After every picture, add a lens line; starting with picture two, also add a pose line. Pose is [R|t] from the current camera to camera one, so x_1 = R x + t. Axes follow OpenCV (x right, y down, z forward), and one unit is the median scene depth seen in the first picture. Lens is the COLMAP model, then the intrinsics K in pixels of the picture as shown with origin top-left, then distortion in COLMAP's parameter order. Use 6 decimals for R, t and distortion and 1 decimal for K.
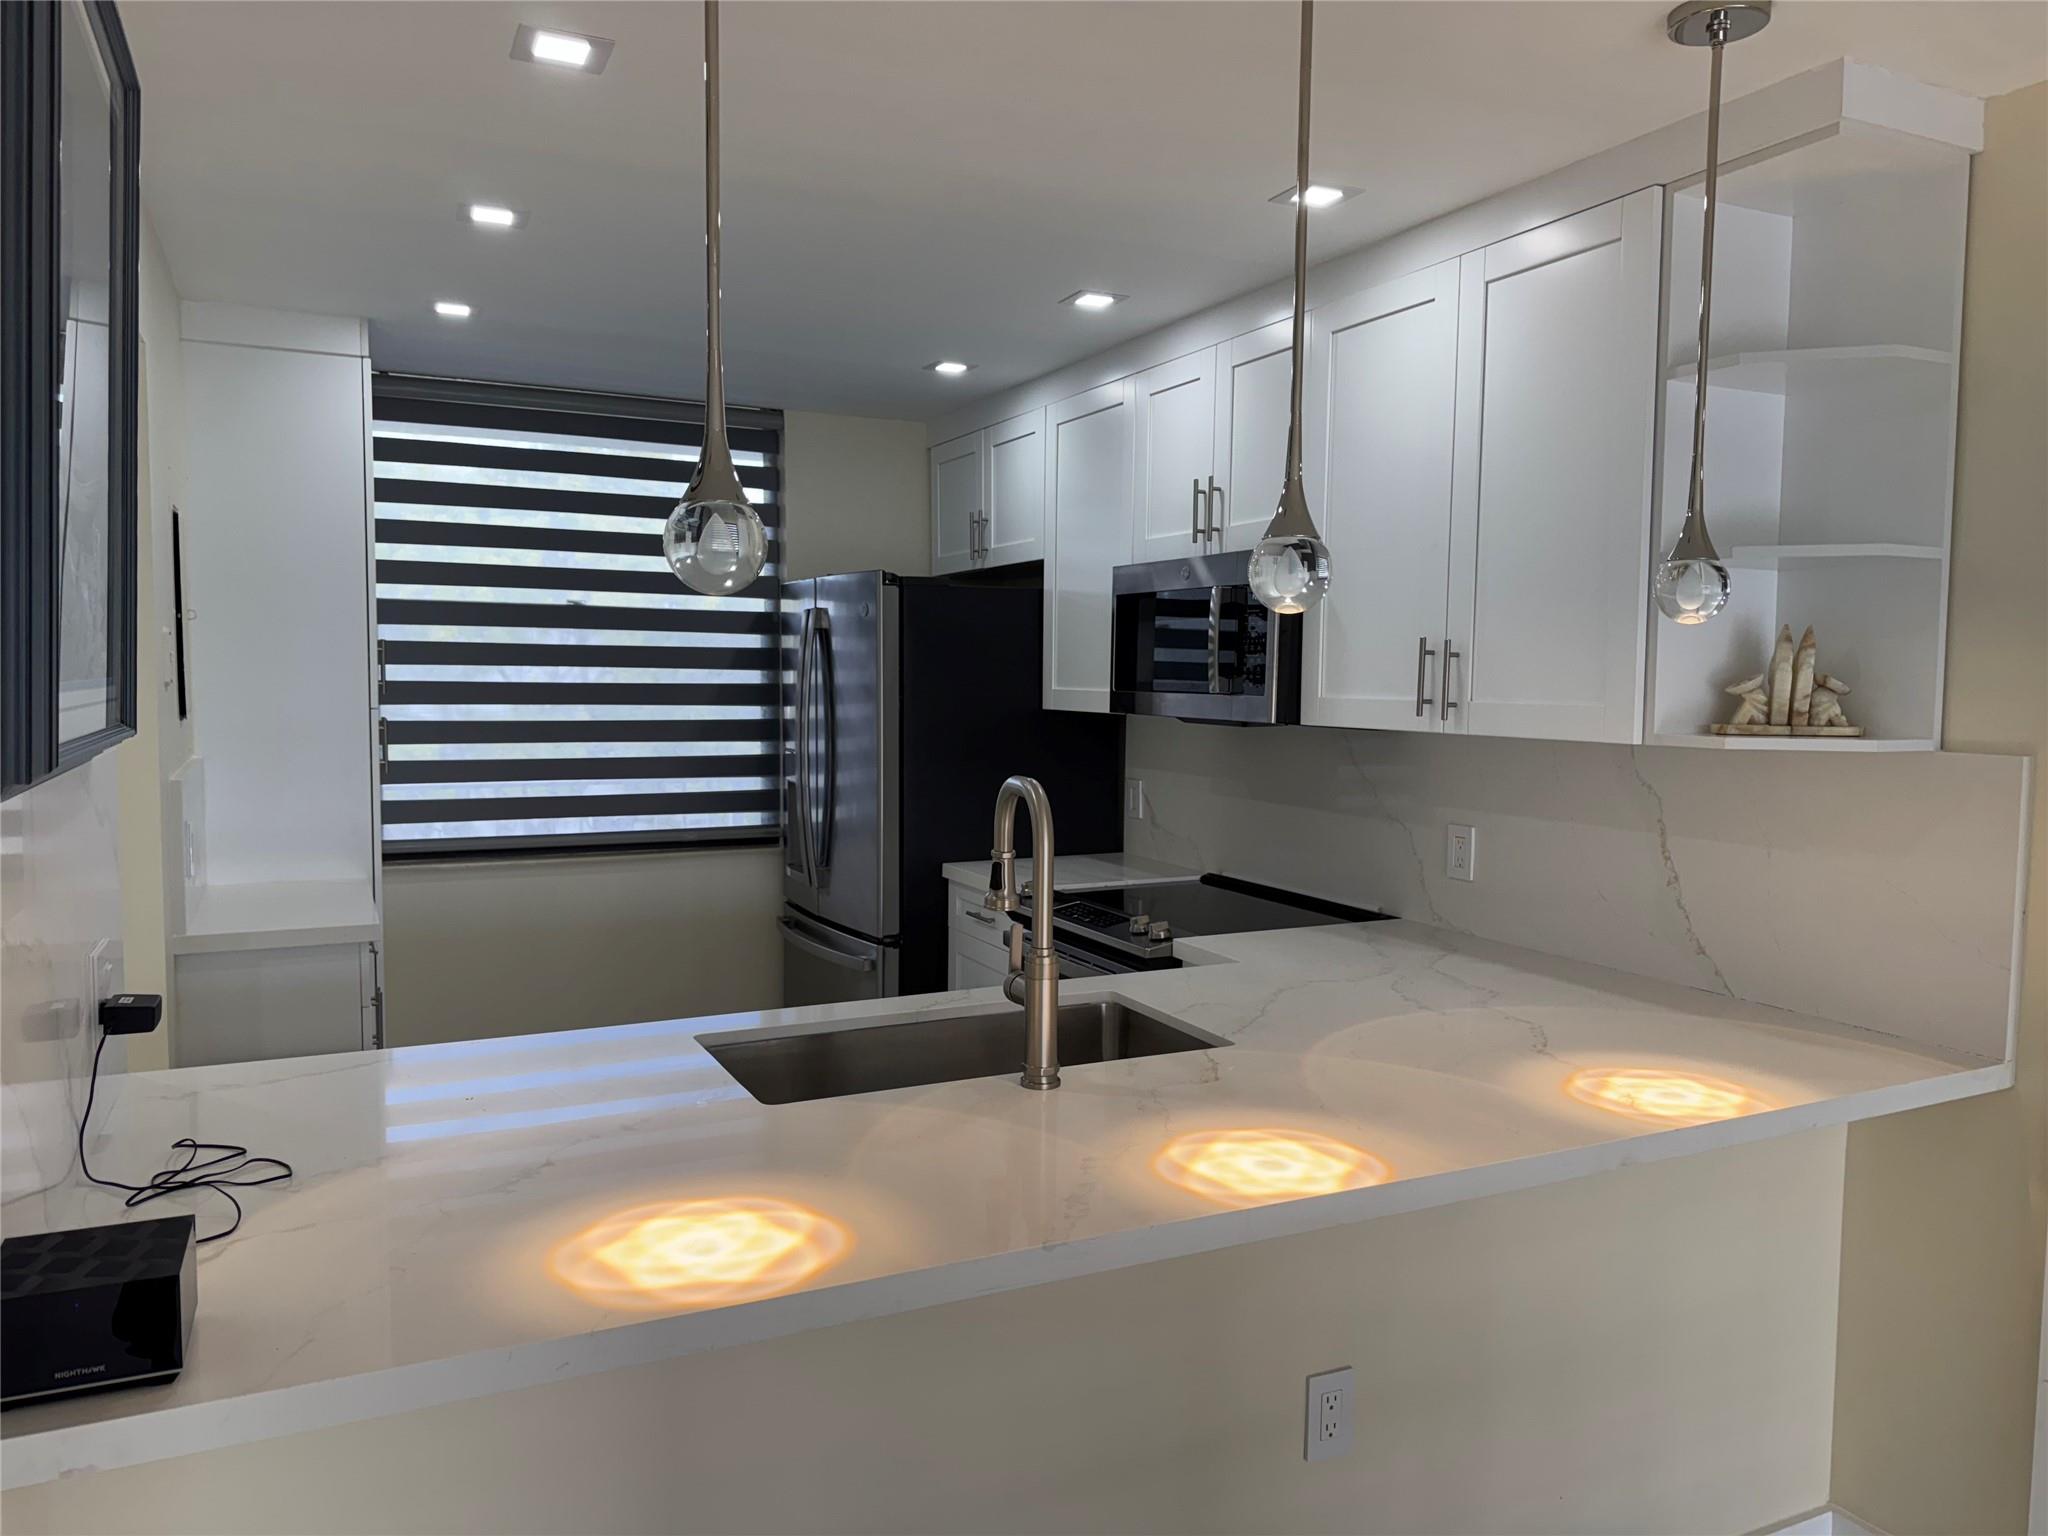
lens RADIAL K [[1443.2, 0, 1024.0], [0, 1443.2, 768.0], [0, 0, 1]] dist [0.152375, -0.232495]
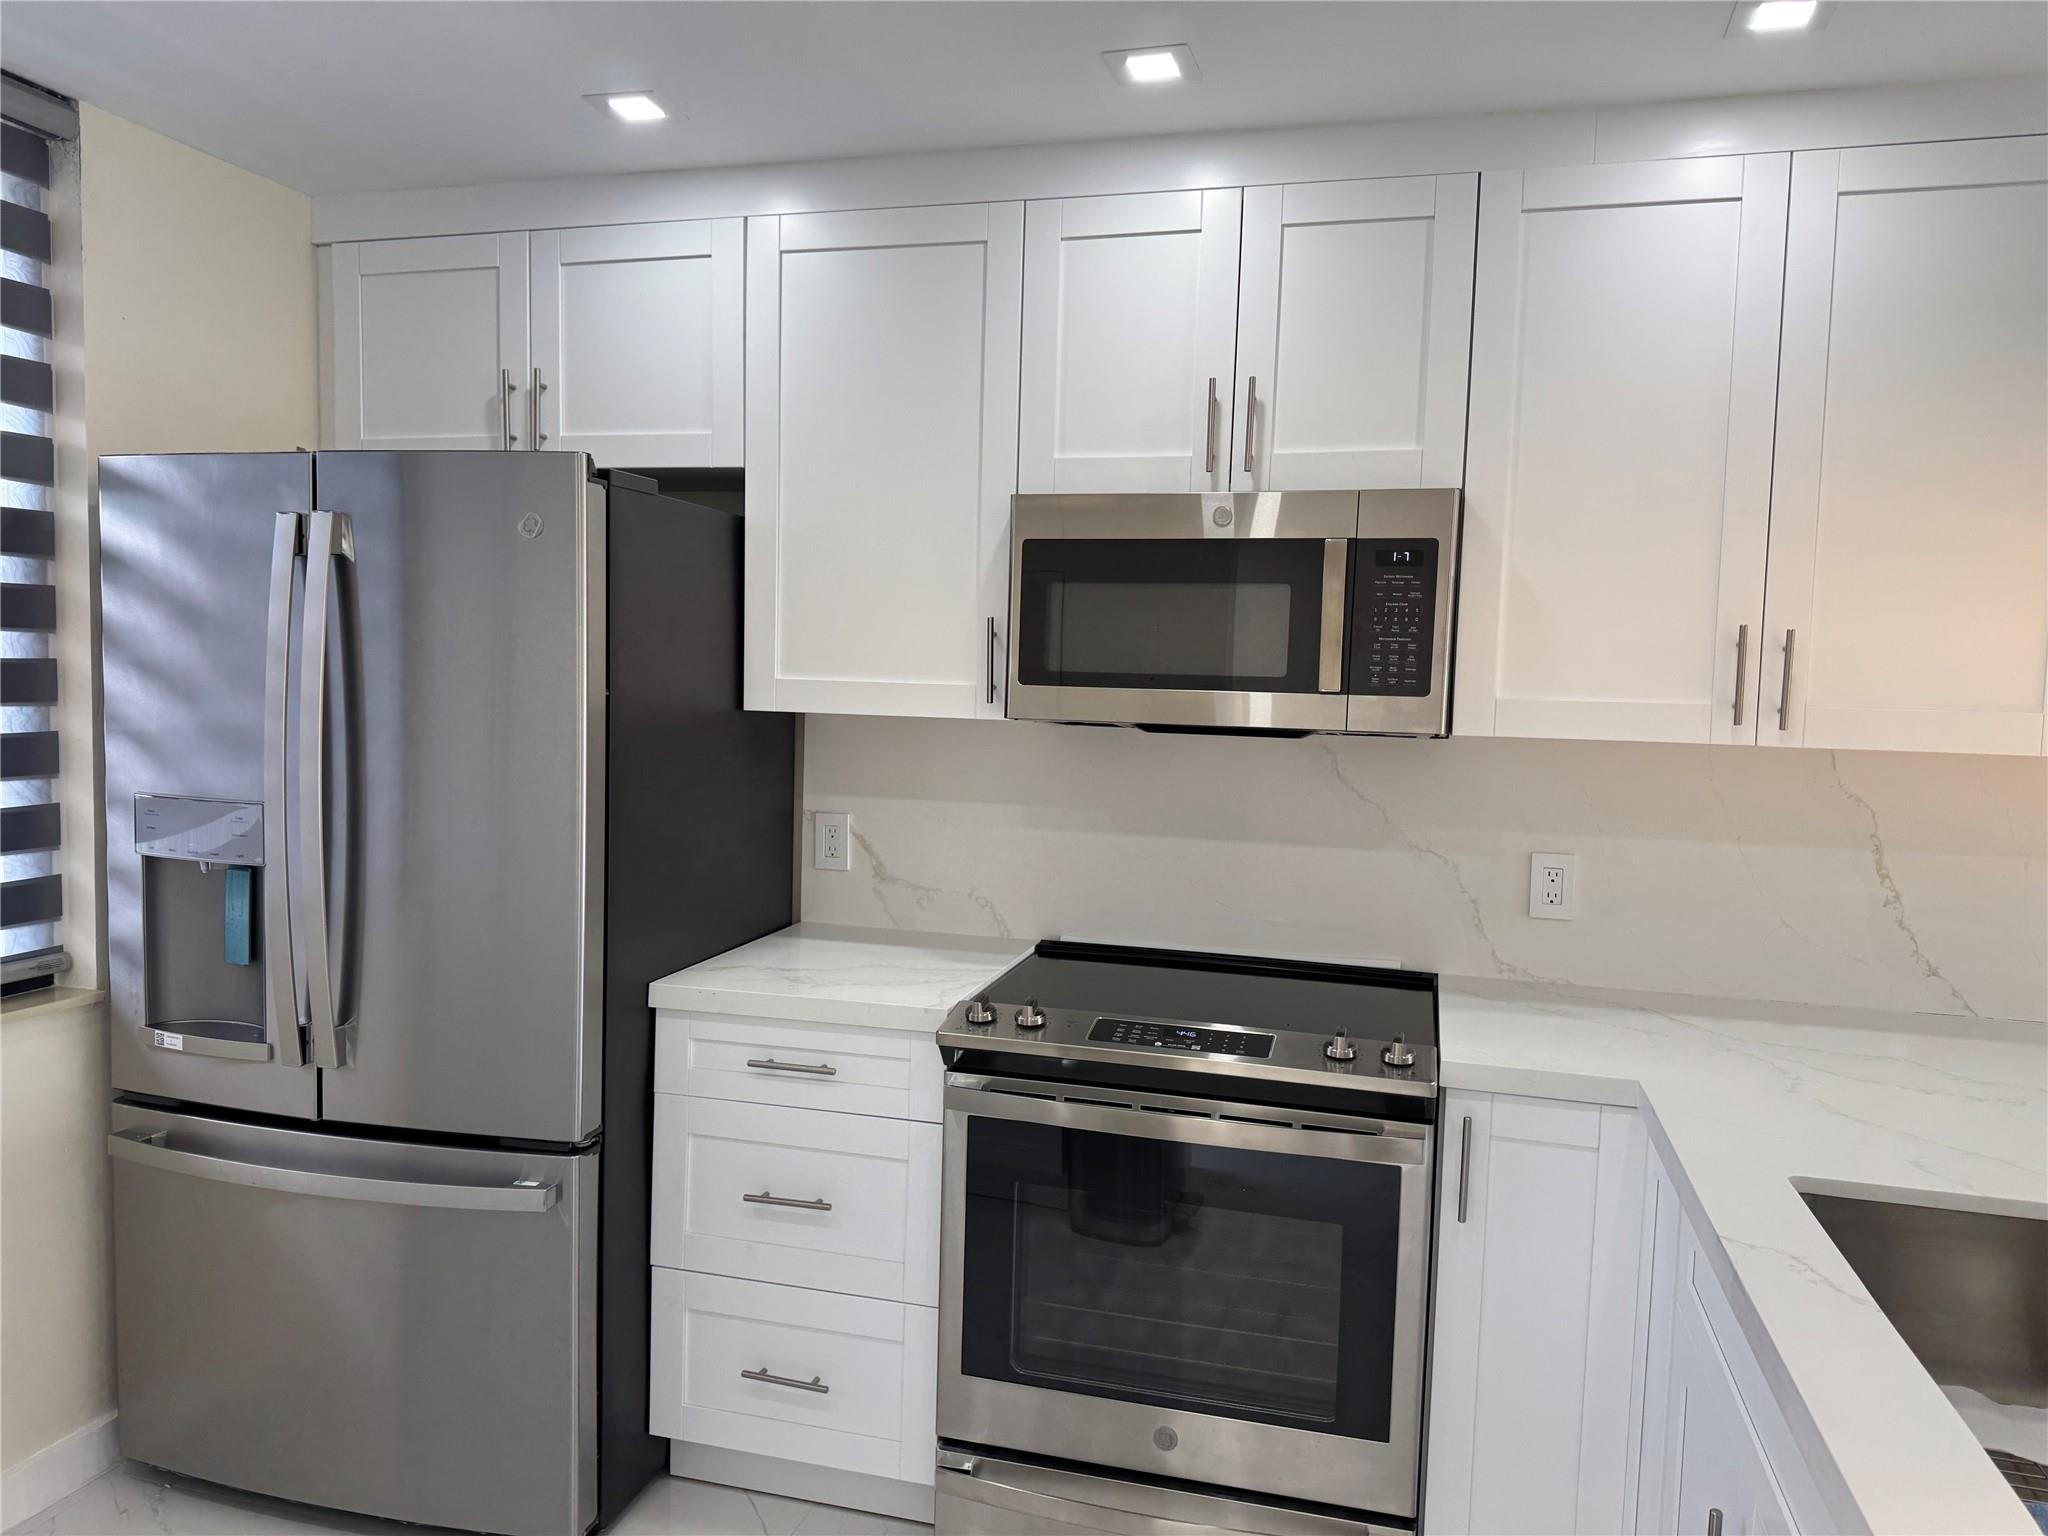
lens RADIAL K [[1443.2, 0, 1024.0], [0, 1443.2, 768.0], [0, 0, 1]] dist [0.152375, -0.232495]
pose [[0.653764, -0.040279, 0.755626, -0.413598], [0.028360, 0.999185, 0.028725, -0.032789], [-0.756167, 0.002651, 0.654373, 0.542138]]
